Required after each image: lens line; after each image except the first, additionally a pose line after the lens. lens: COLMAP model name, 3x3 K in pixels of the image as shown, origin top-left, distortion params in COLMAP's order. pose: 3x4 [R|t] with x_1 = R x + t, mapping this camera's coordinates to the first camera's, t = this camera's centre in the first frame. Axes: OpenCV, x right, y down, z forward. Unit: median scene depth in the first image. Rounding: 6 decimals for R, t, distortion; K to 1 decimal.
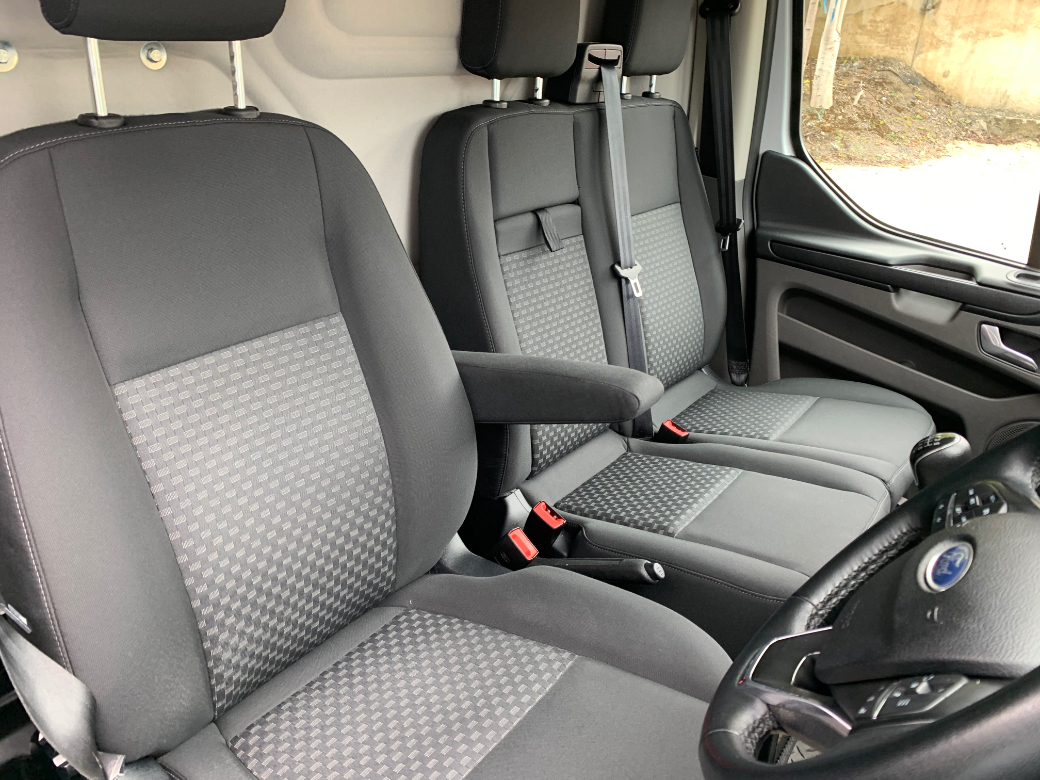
lens RADIAL K [[804.4, 0, 521.9], [0, 804.4, 379.6], [0, 0, 1]] dist [0.029984, -0.010203]
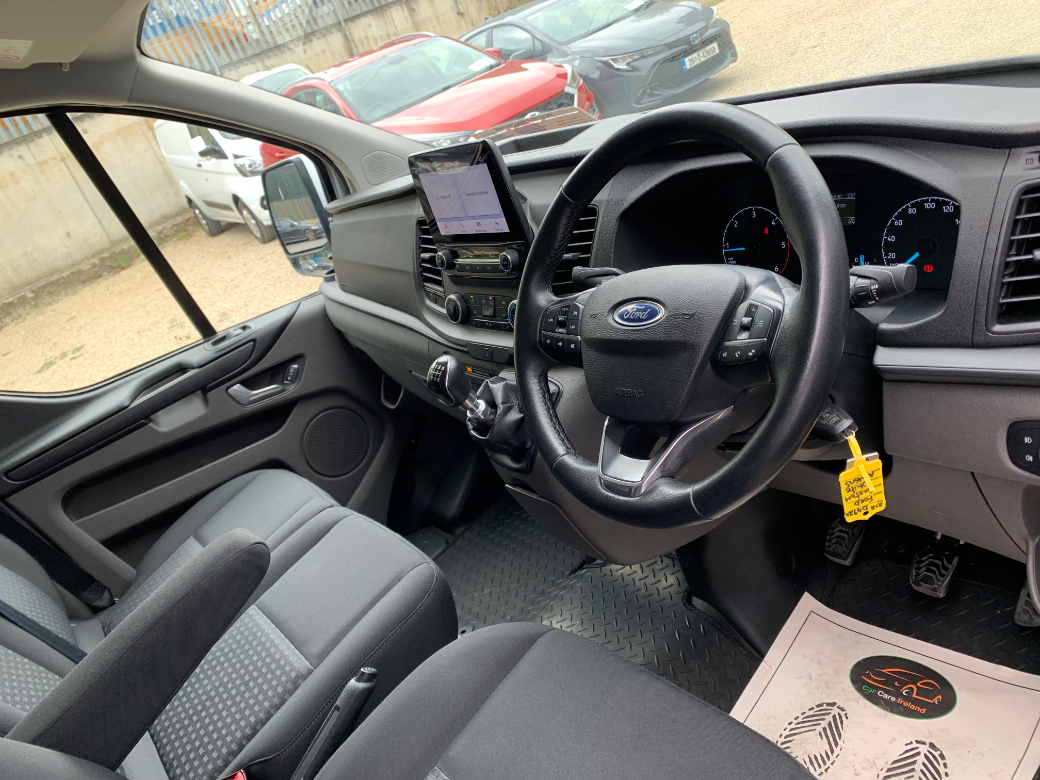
lens RADIAL K [[804.4, 0, 521.9], [0, 804.4, 379.6], [0, 0, 1]] dist [0.029984, -0.010203]
pose [[0.234389, -0.546957, 0.803679, -0.227182], [0.710127, 0.660923, 0.242697, -0.059112], [-0.663914, 0.513828, 0.543322, 0.105744]]
